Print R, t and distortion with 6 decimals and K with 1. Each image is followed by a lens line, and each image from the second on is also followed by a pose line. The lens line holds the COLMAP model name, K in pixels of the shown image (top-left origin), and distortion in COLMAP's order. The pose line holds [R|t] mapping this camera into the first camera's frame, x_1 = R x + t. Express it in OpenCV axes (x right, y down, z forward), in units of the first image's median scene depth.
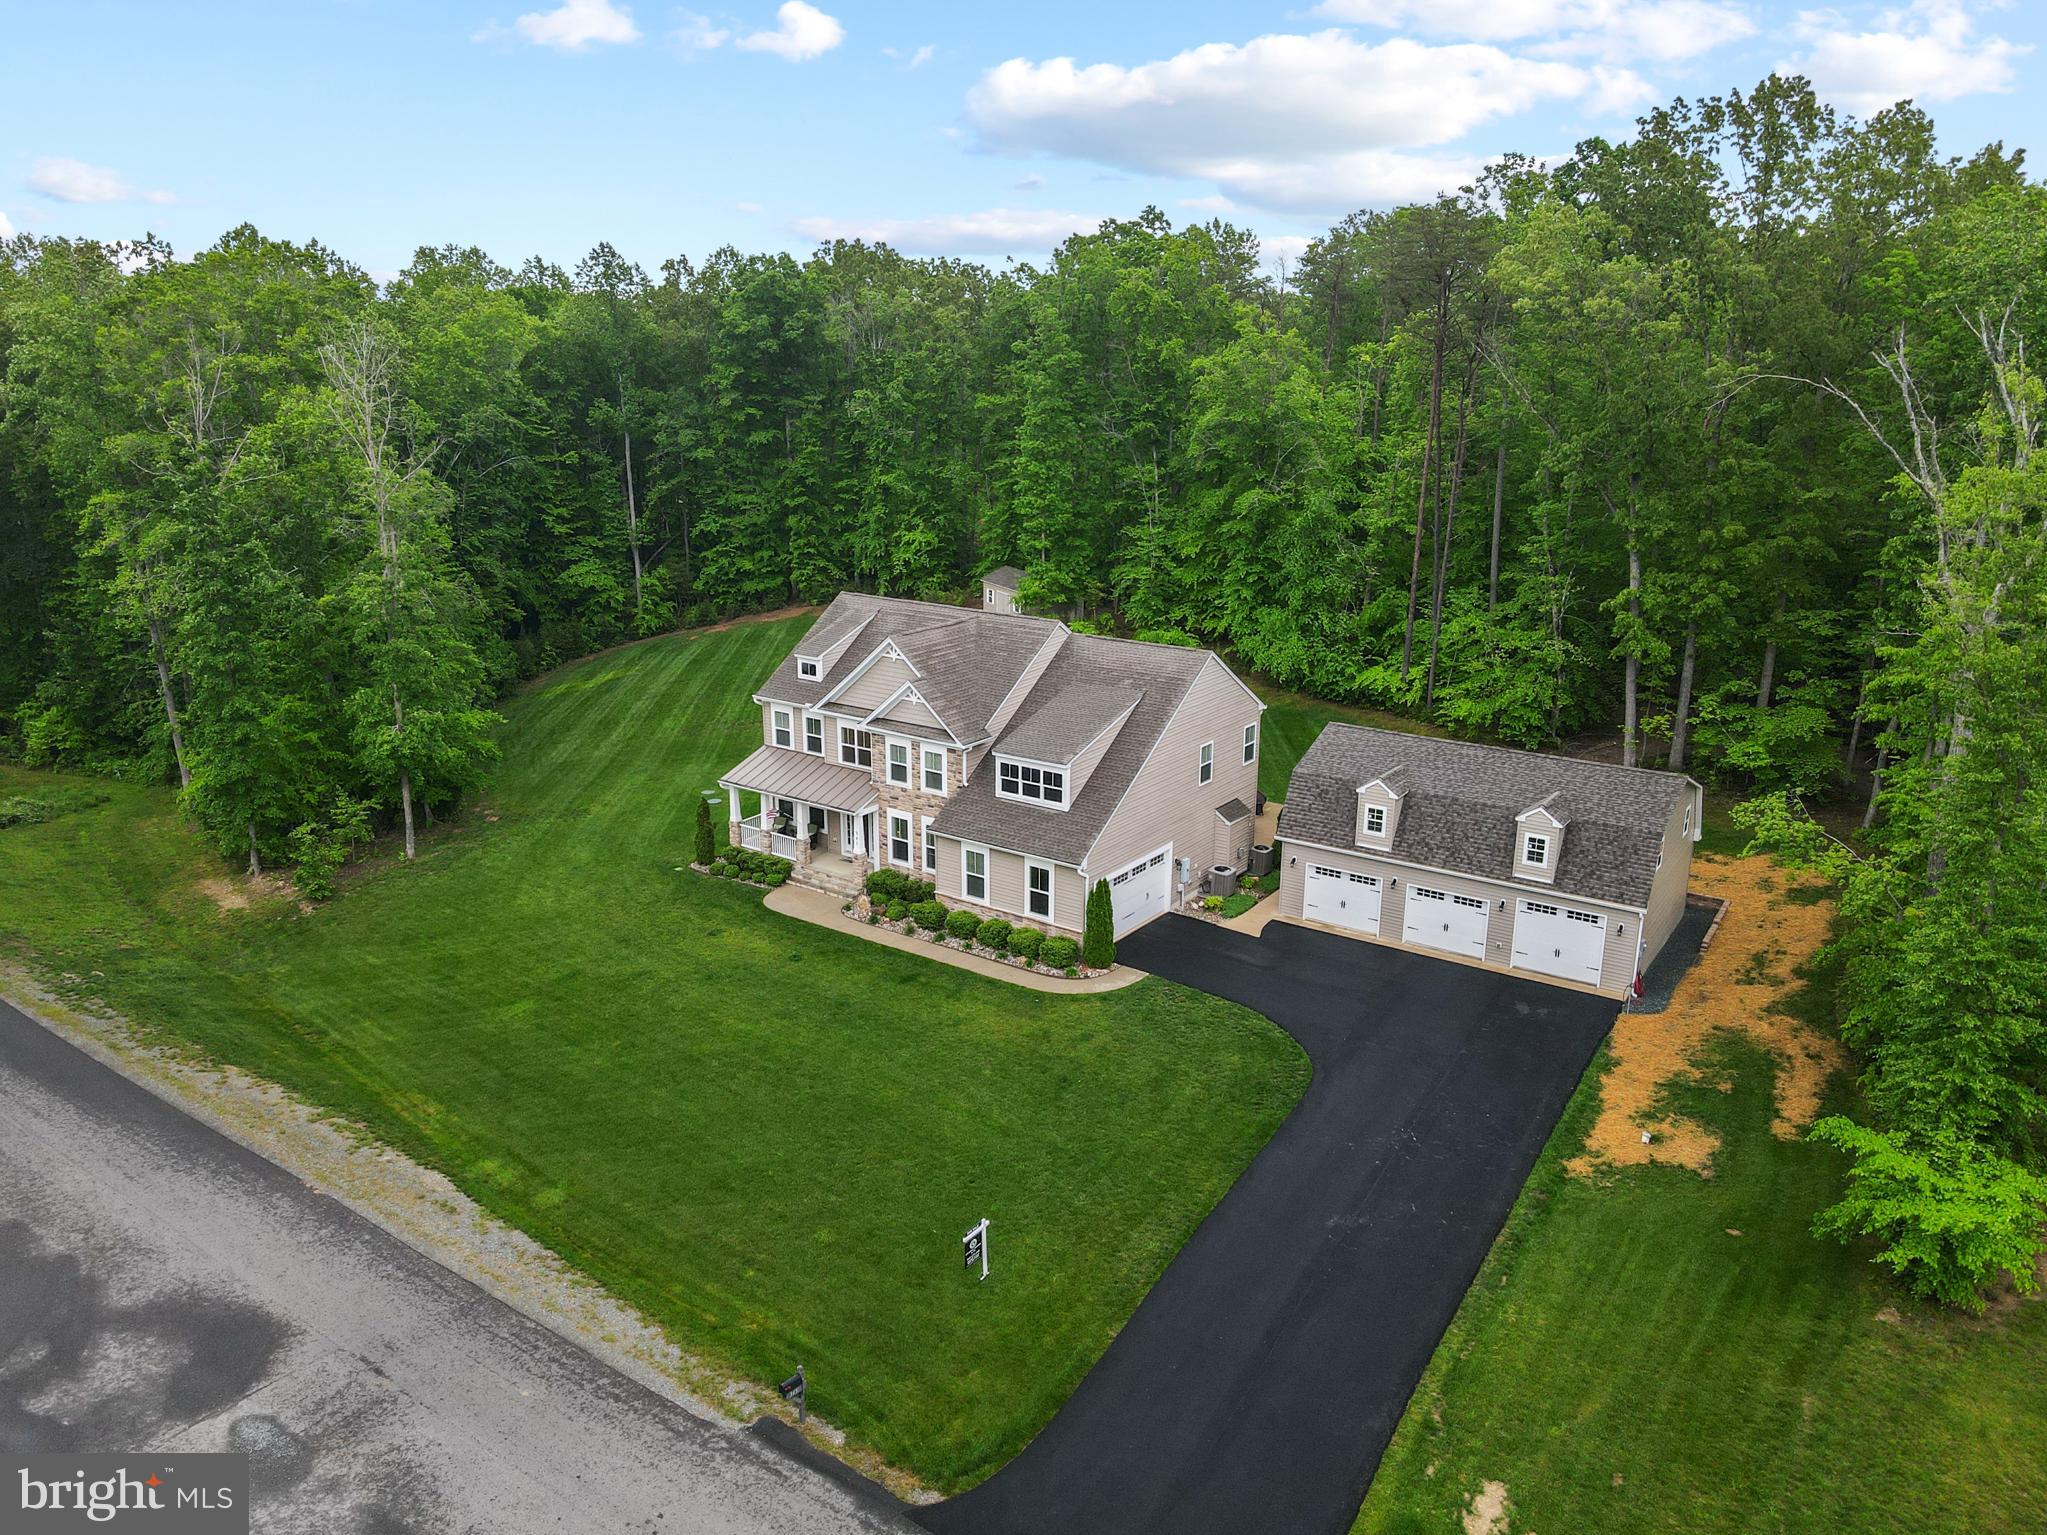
lens RADIAL K [[1511.9, 0, 1023.5], [0, 1511.9, 767.5], [0, 0, 1]] dist [0.014445, 0.004273]
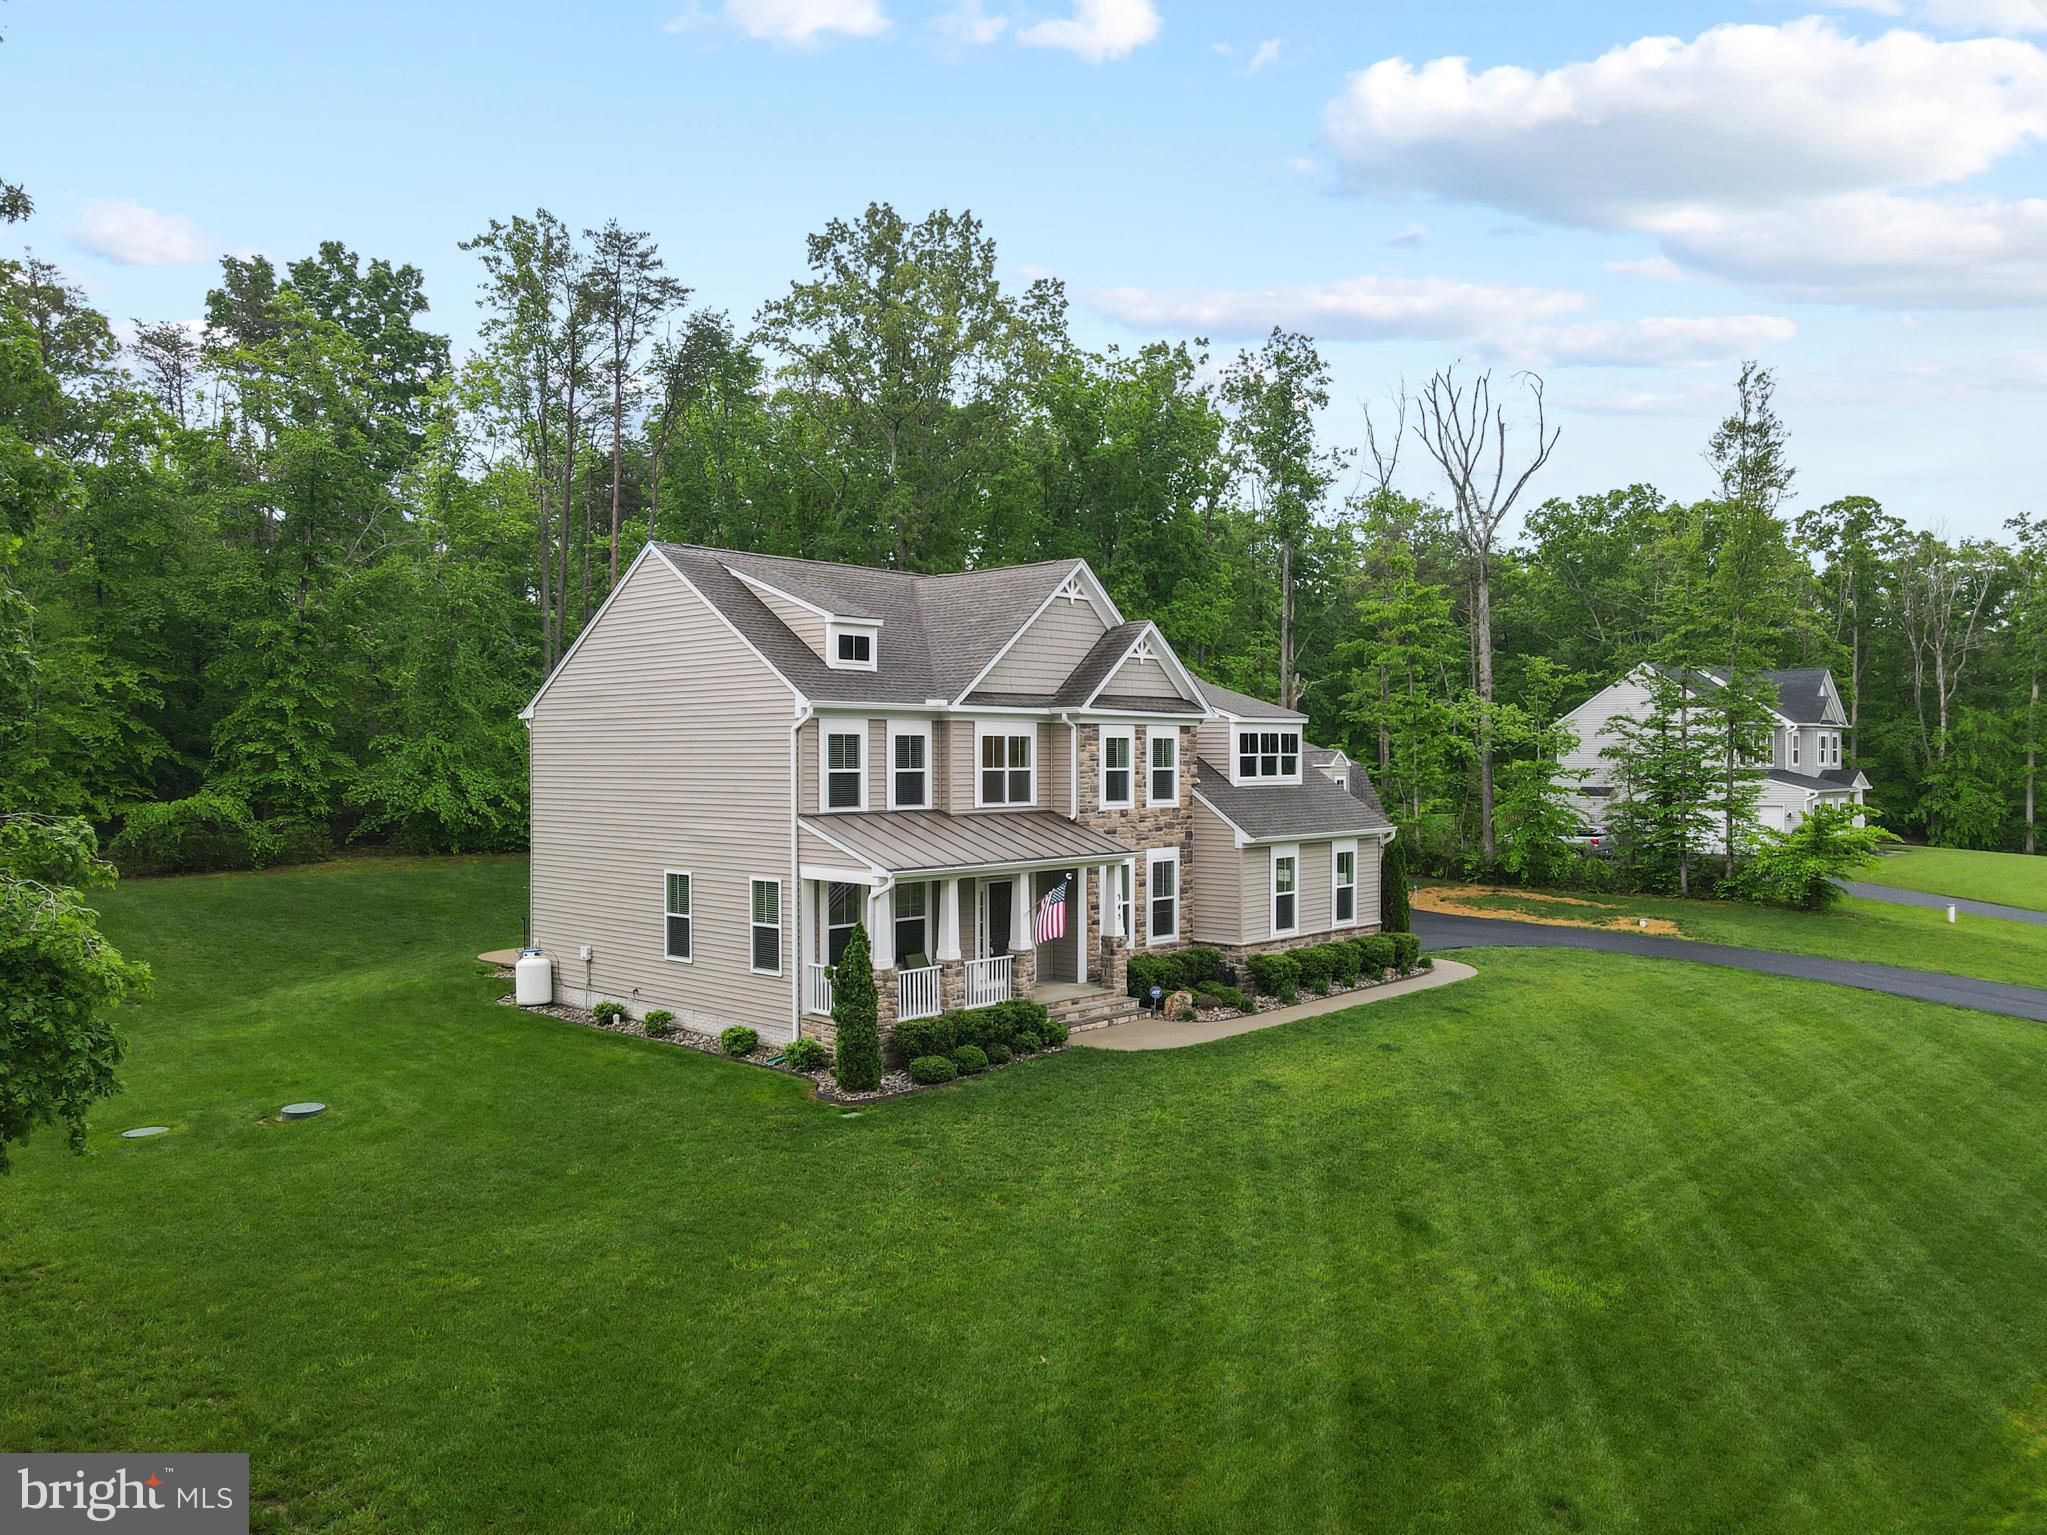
lens RADIAL K [[1511.9, 0, 1023.5], [0, 1511.9, 767.5], [0, 0, 1]] dist [0.014445, 0.004273]
pose [[0.113004, -0.008165, 0.993561, -0.706022], [0.276273, 0.960791, -0.023527, 0.000478], [-0.954413, 0.277152, 0.110829, 1.006486]]
